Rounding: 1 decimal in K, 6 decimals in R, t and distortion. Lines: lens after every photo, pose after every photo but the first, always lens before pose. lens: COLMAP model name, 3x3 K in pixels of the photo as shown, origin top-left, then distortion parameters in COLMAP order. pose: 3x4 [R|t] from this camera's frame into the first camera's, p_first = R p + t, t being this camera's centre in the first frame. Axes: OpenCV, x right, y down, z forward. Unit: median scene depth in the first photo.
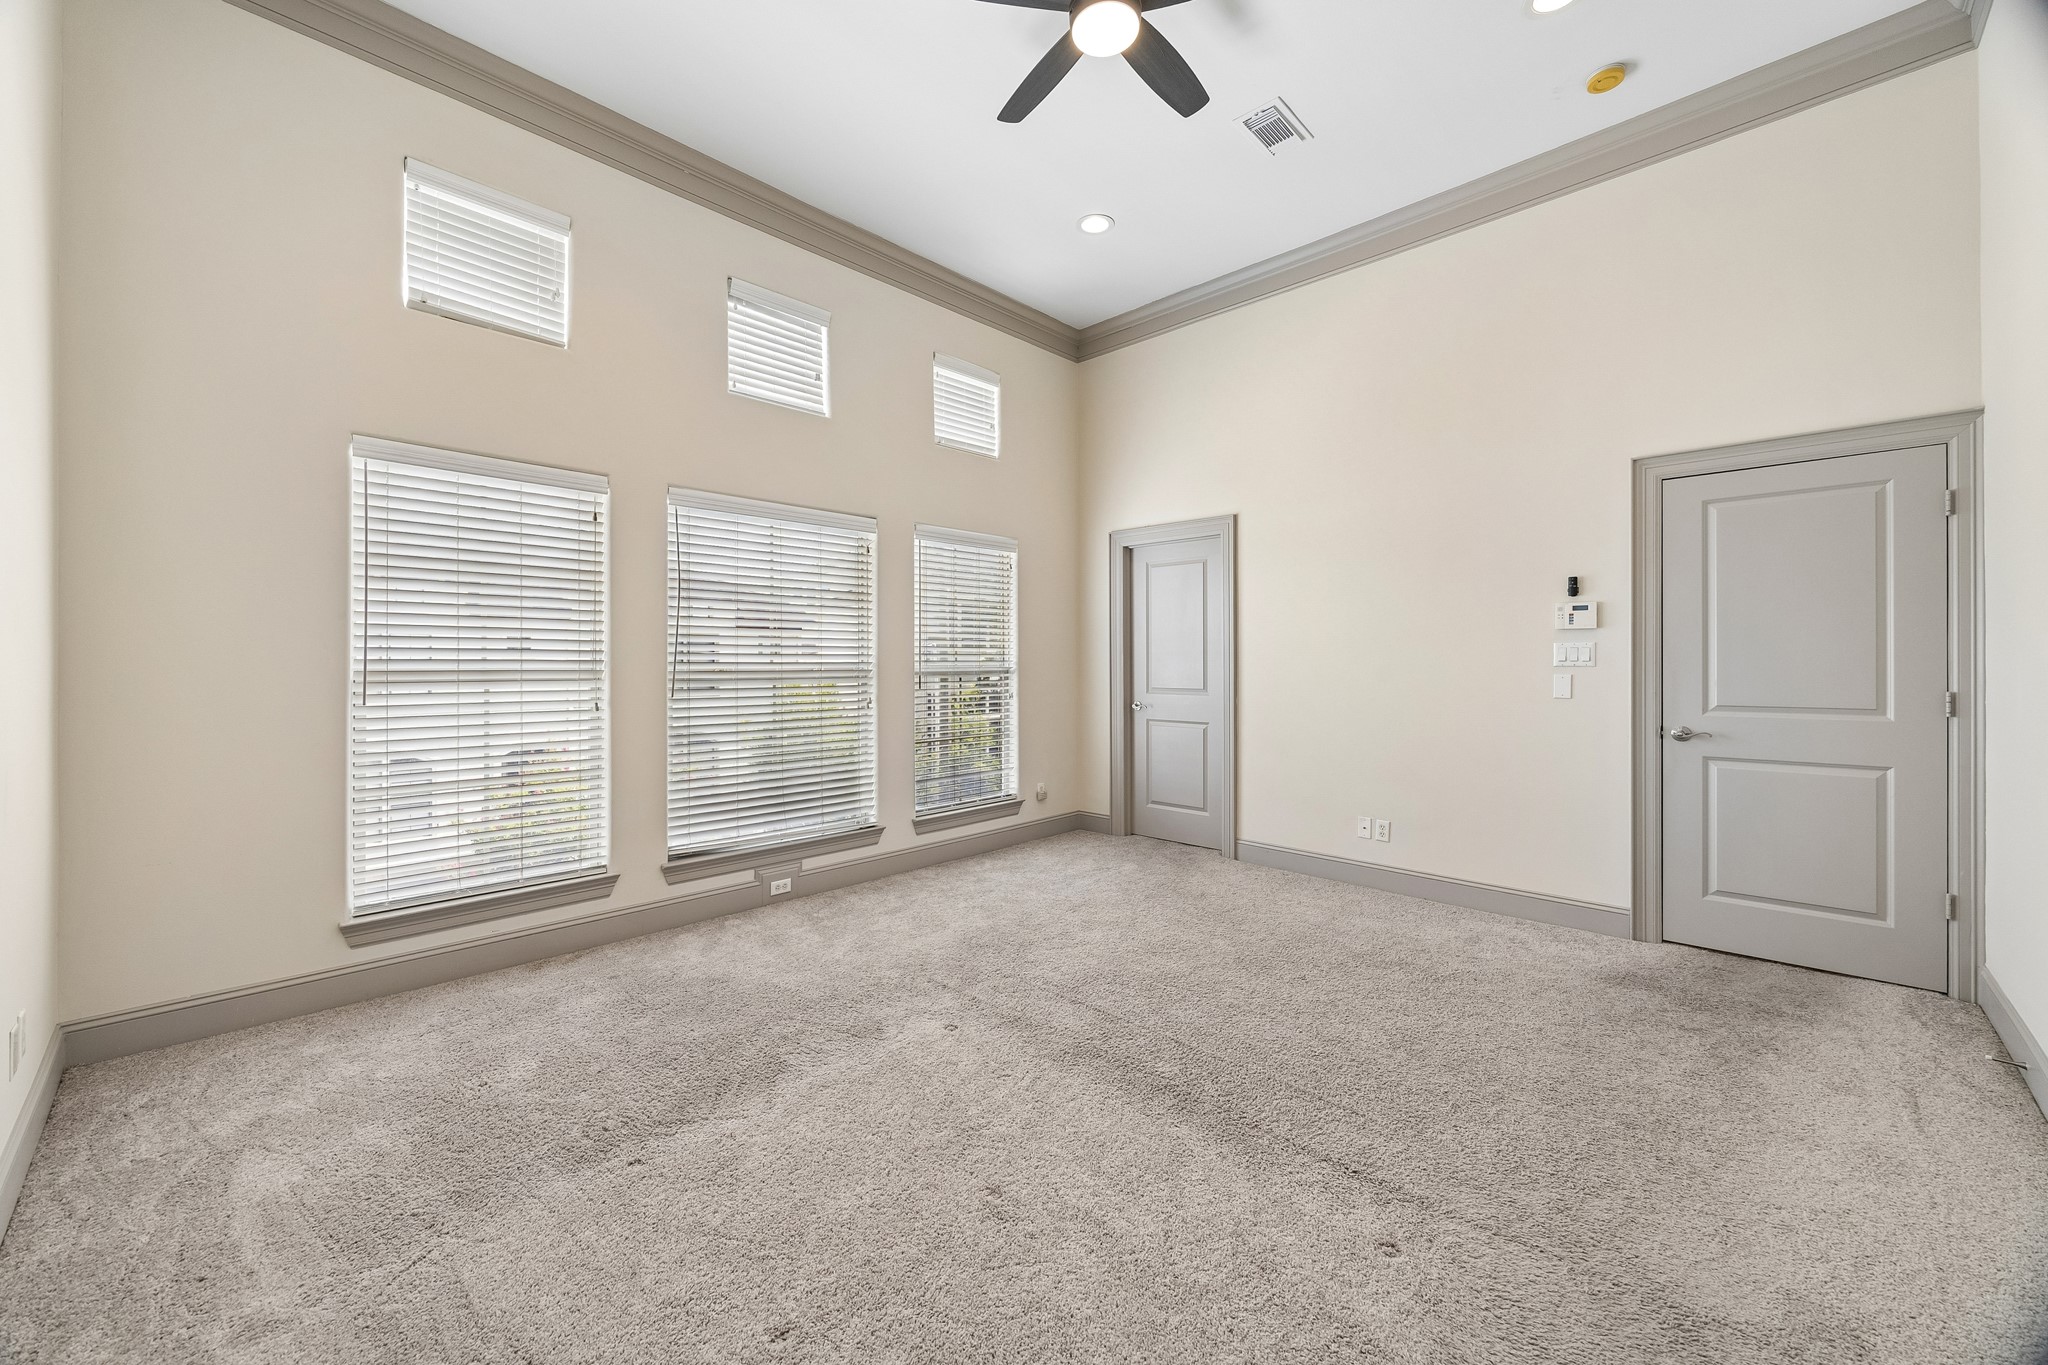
lens RADIAL K [[800.4, 0, 1041.3], [0, 800.4, 658.3], [0, 0, 1]] dist [-0.003003, -0.000327]
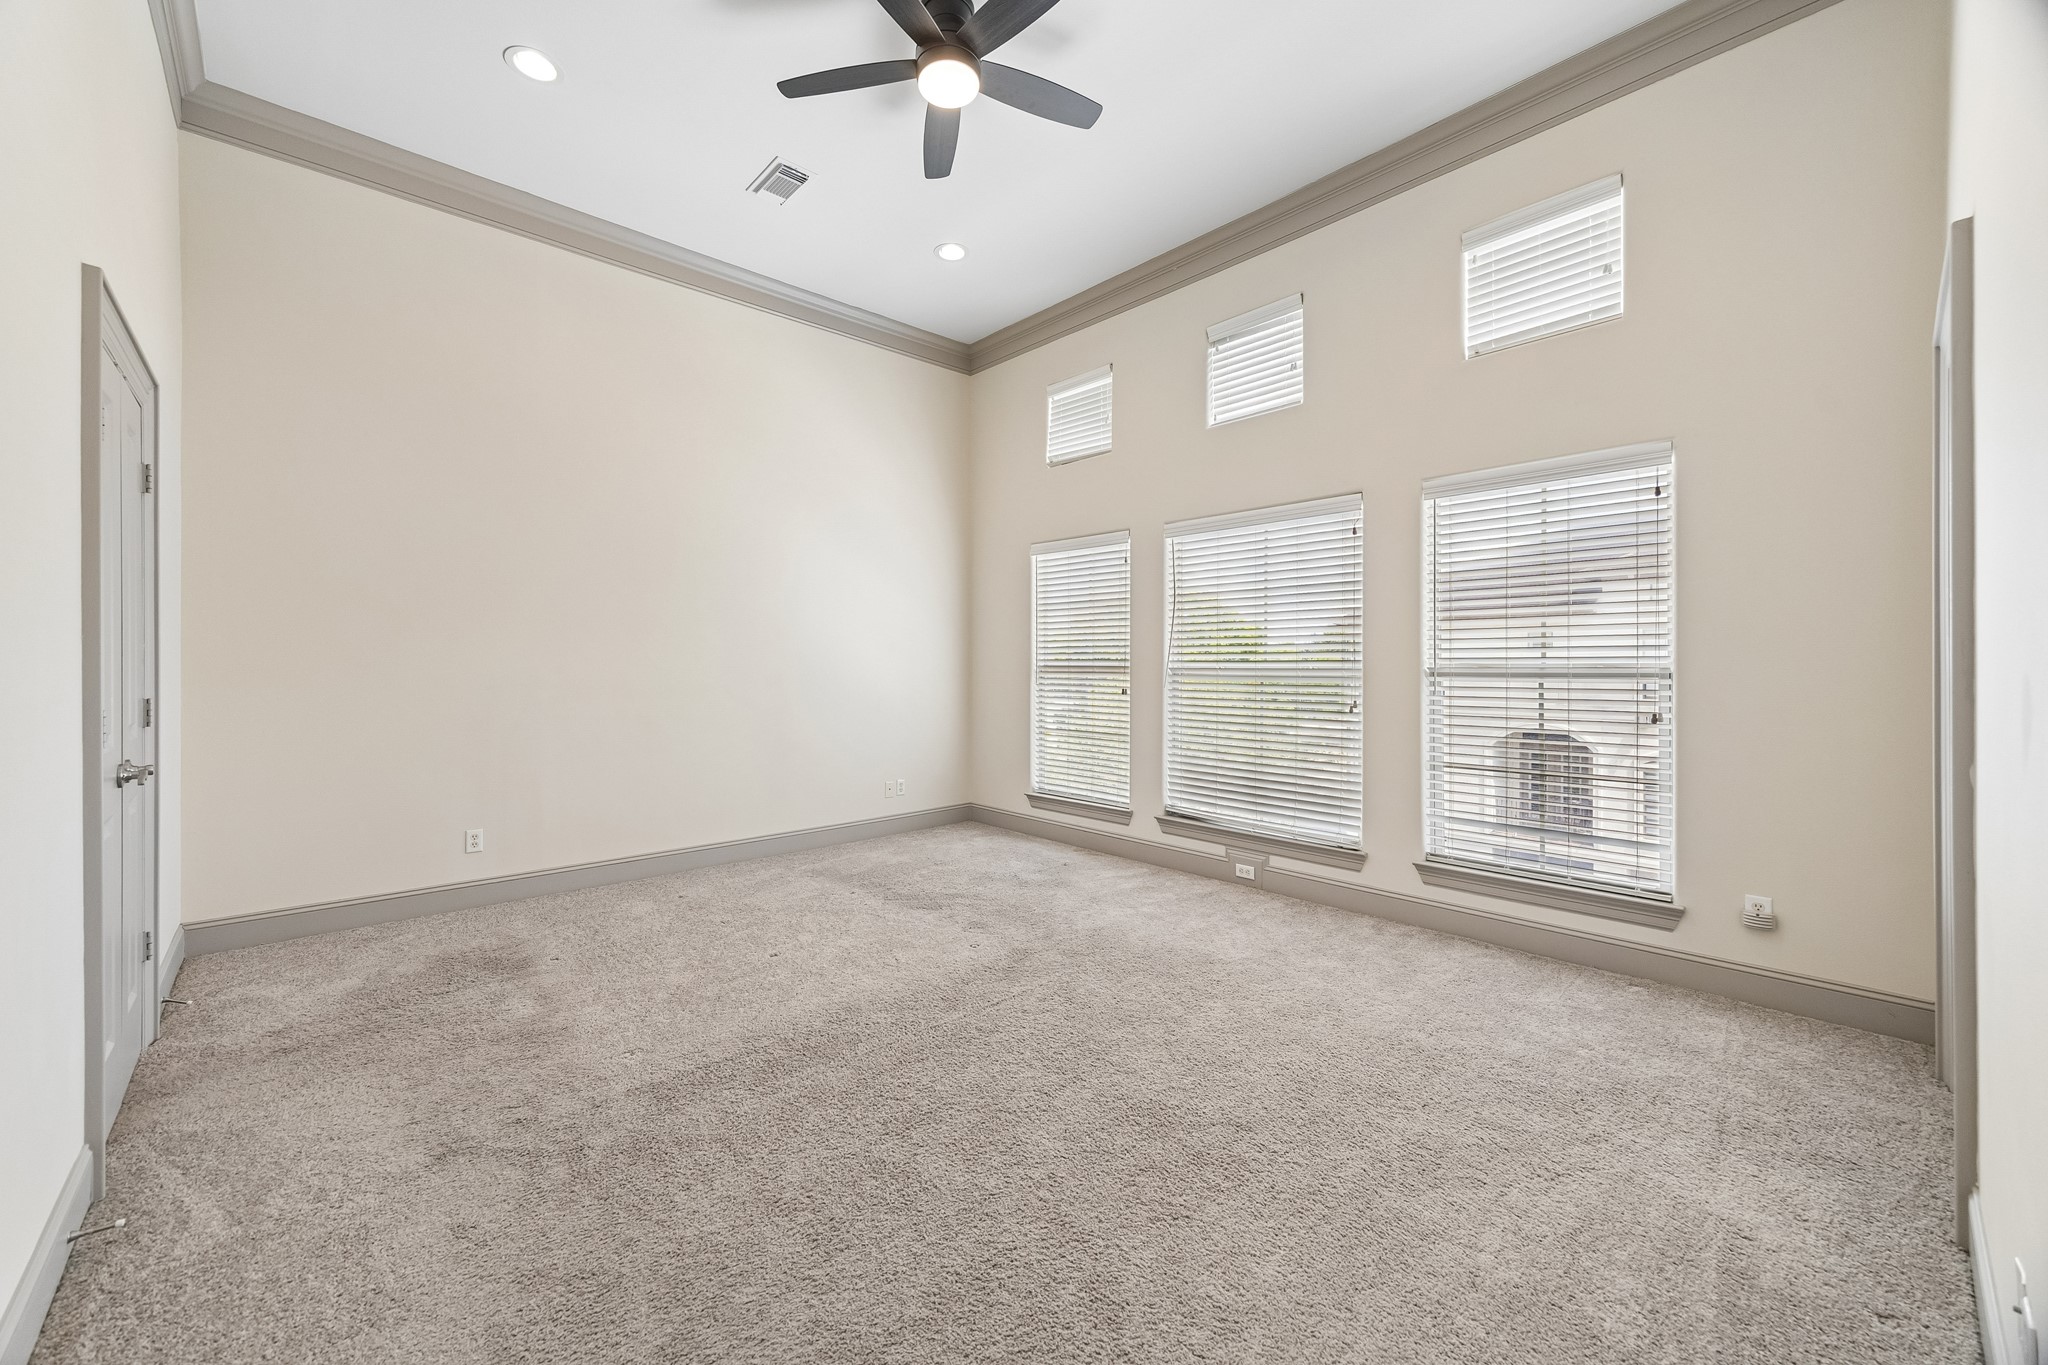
lens RADIAL K [[783.2, 0, 1026.4], [0, 783.2, 671.1], [0, 0, 1]] dist [-0.003523, -0.000217]
pose [[-0.076593, 0.013129, -0.996976, 0.743385], [0.007894, 0.999890, 0.012561, 0.002840], [0.997031, -0.006908, -0.076688, 0.799862]]
